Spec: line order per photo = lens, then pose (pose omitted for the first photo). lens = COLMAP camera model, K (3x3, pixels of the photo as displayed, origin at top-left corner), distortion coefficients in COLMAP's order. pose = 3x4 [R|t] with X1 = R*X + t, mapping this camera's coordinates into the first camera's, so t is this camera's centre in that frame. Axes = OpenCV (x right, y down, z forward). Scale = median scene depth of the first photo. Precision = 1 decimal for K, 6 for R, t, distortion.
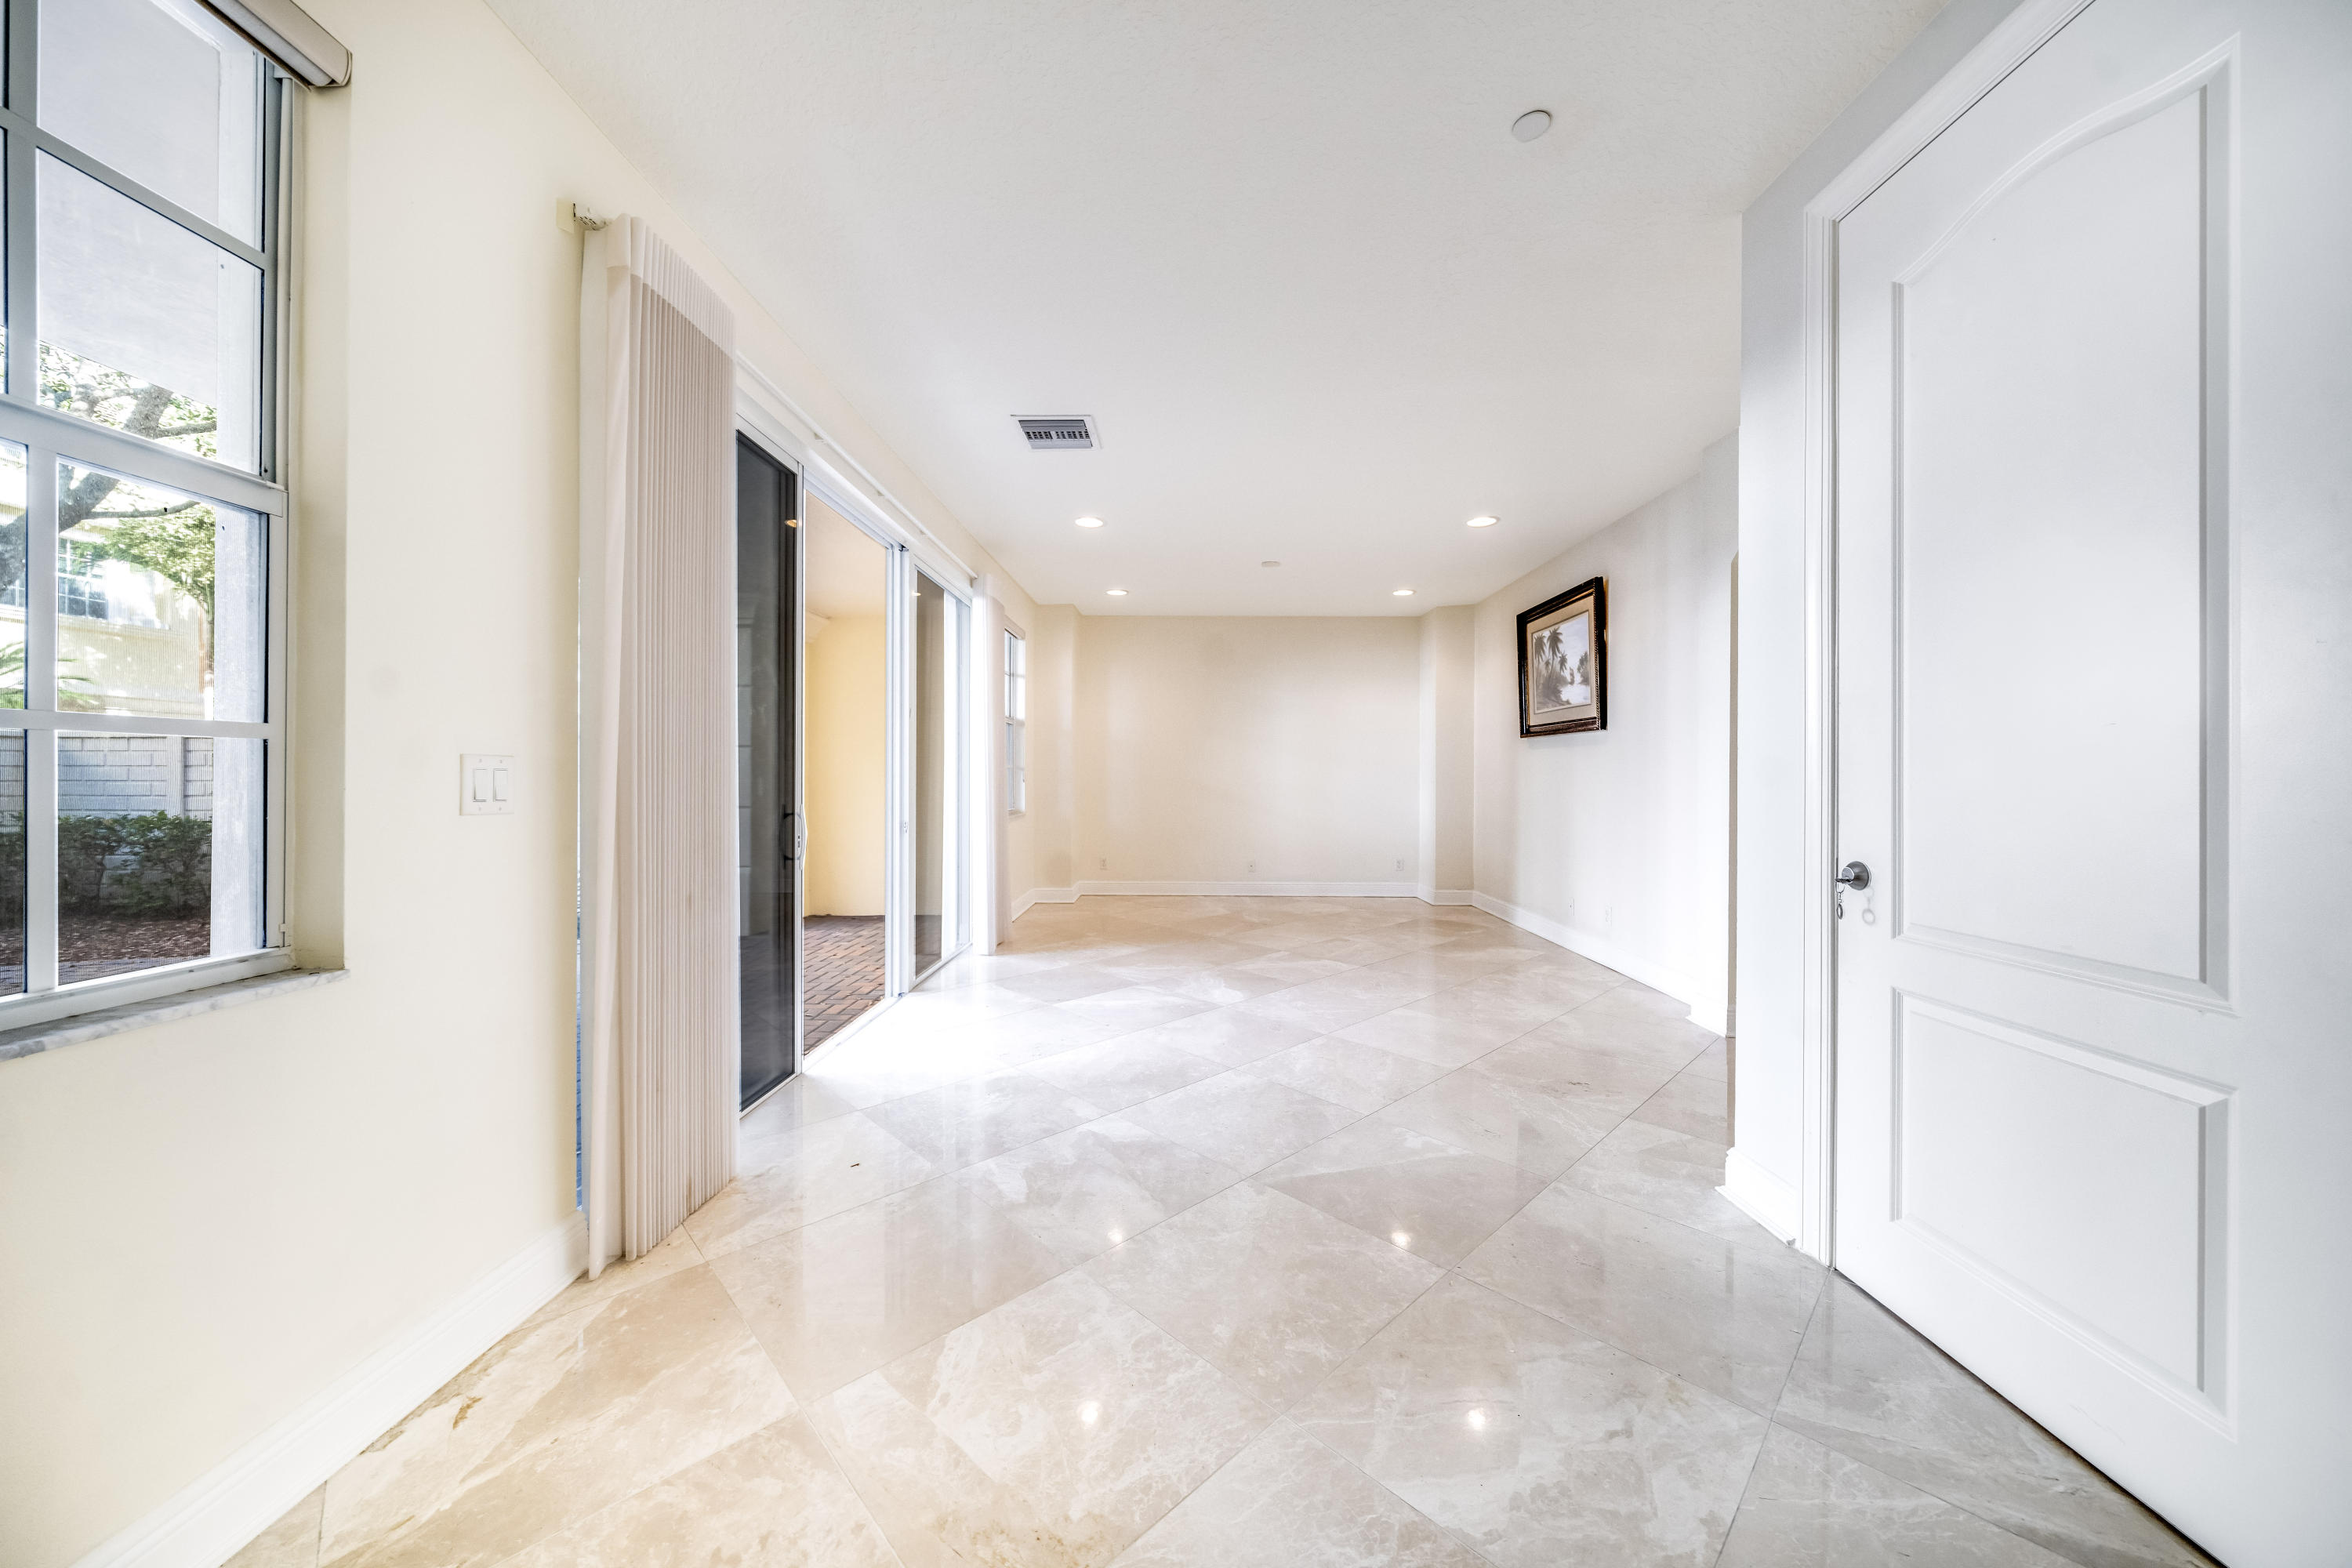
lens RADIAL K [[801.8, 0, 1176.0], [0, 801.8, 784.0], [0, 0, 1]] dist [-0.000090, -0.000017]
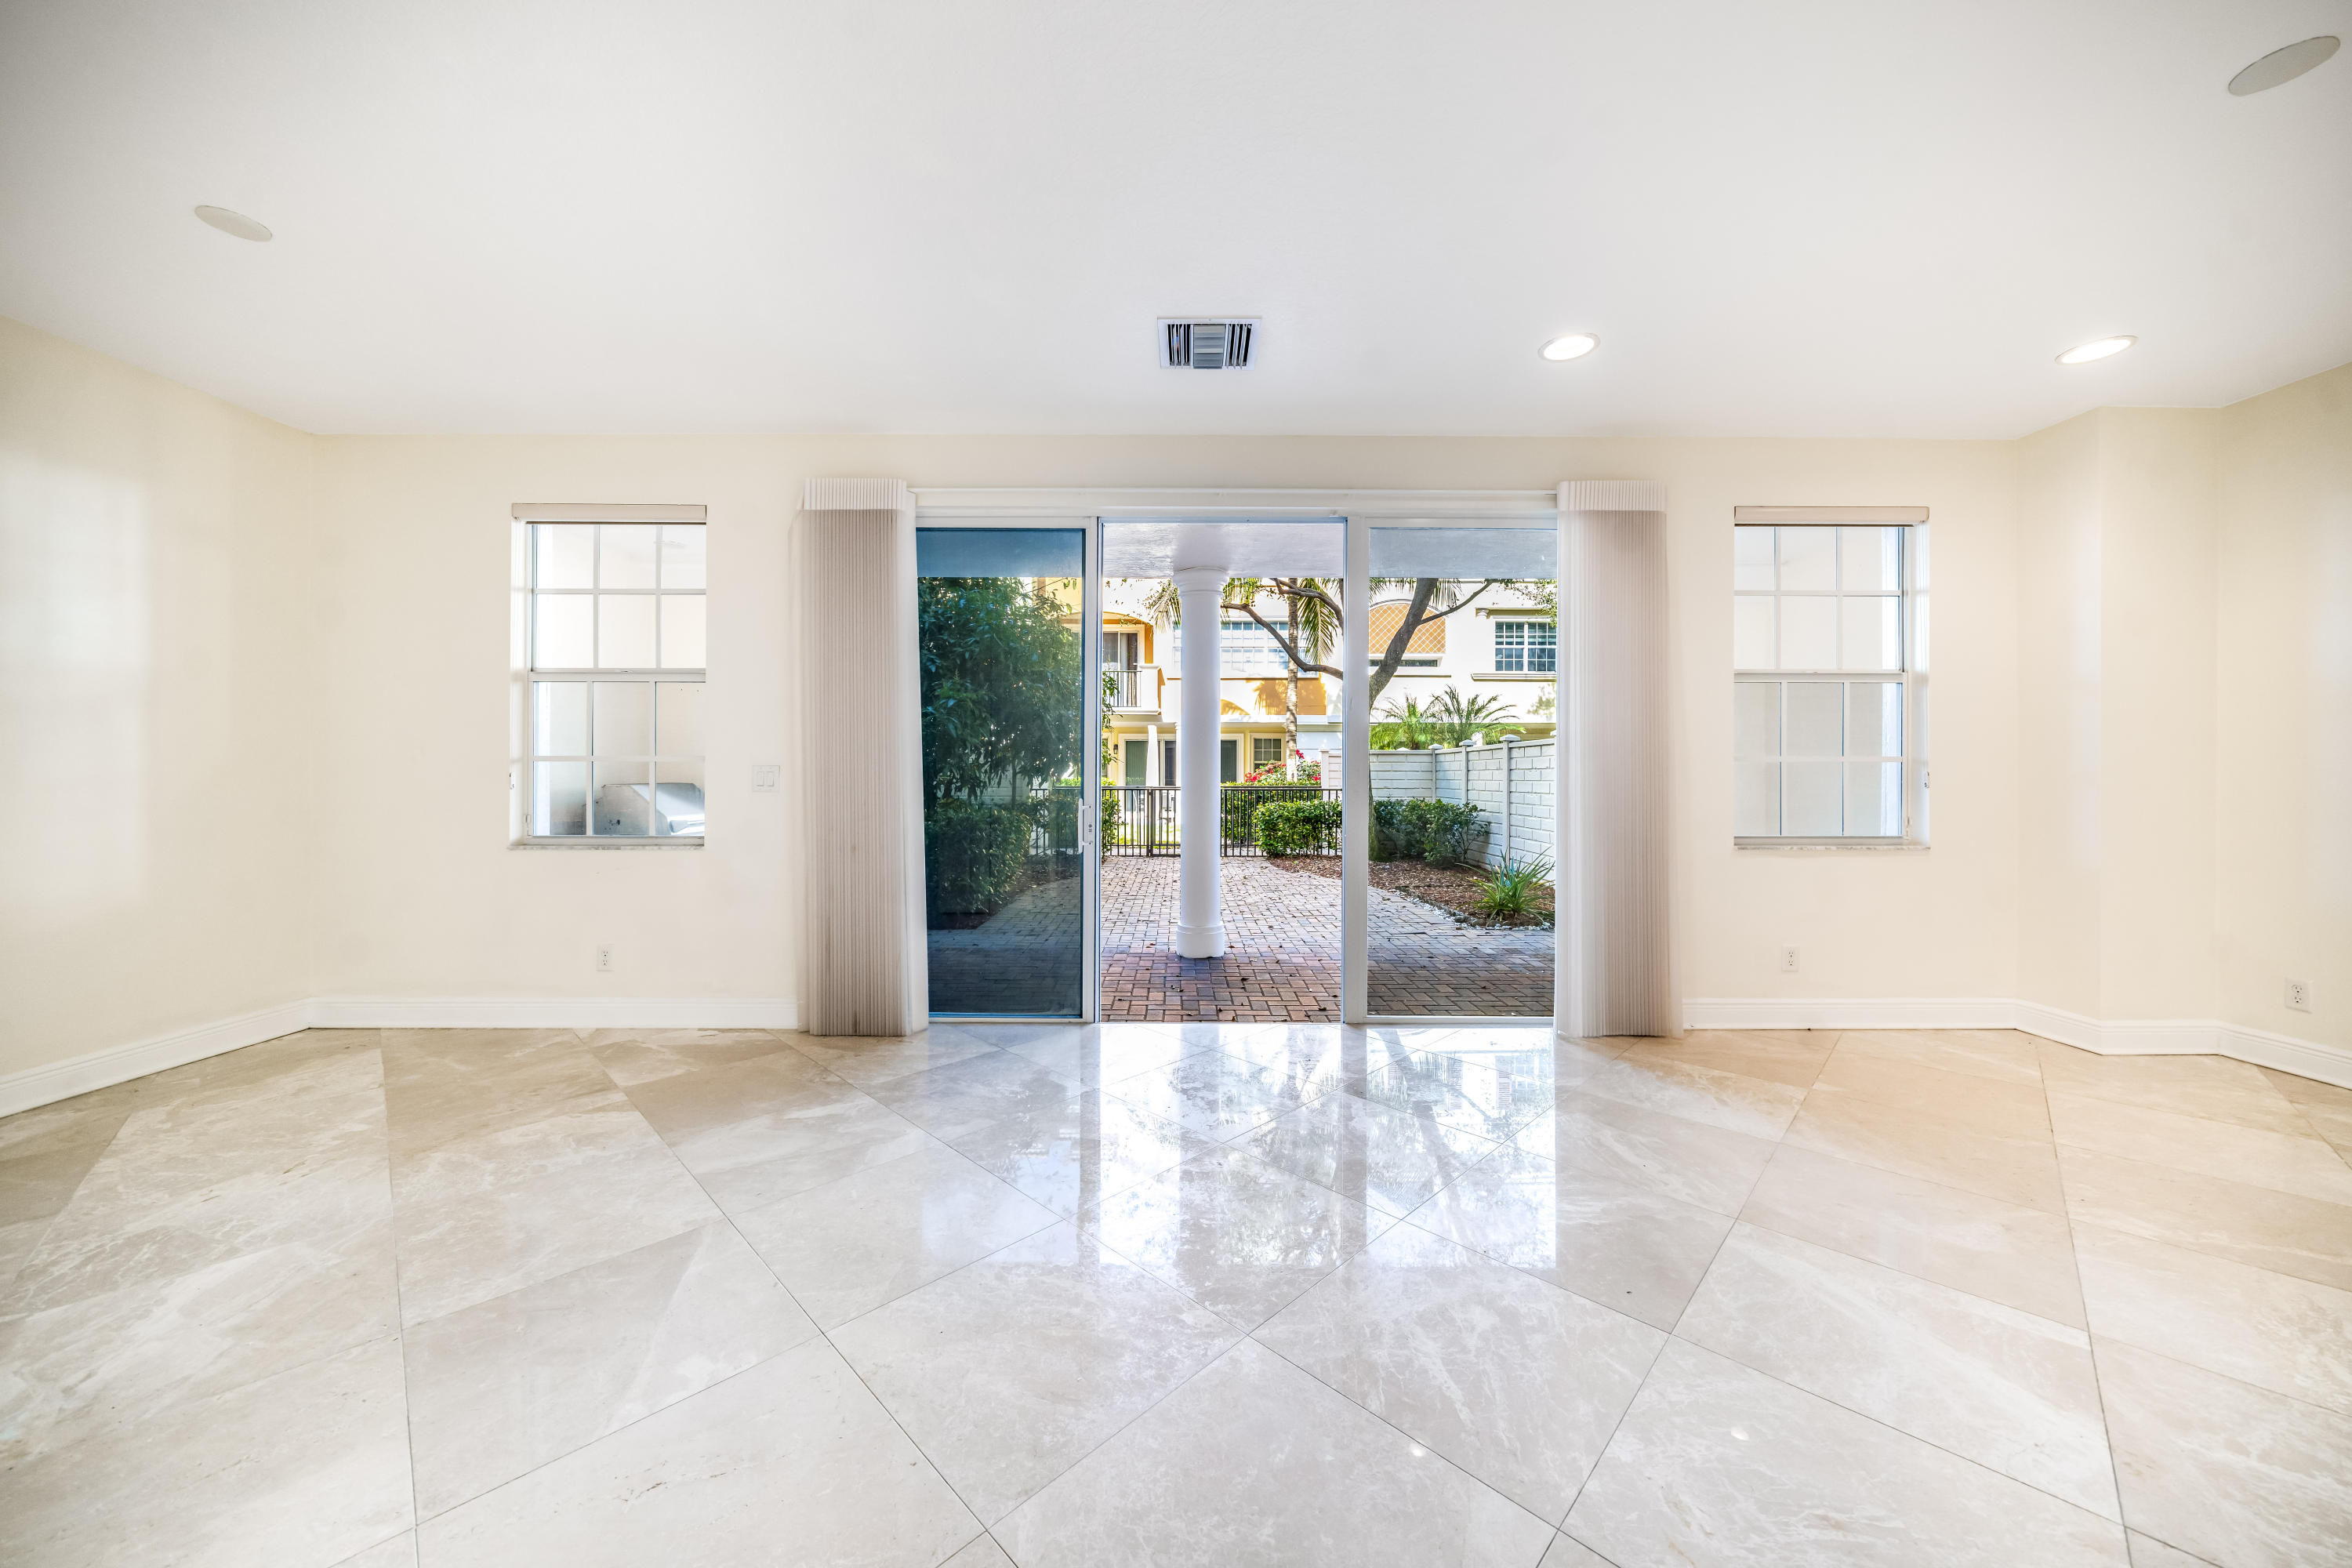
lens RADIAL K [[801.8, 0, 1176.0], [0, 801.8, 784.0], [0, 0, 1]] dist [-0.000090, -0.000017]
pose [[0.028301, 0.007138, -0.999574, 0.905048], [-0.005393, 0.999961, 0.006988, -0.012098], [0.999585, 0.005193, 0.028339, 1.322723]]
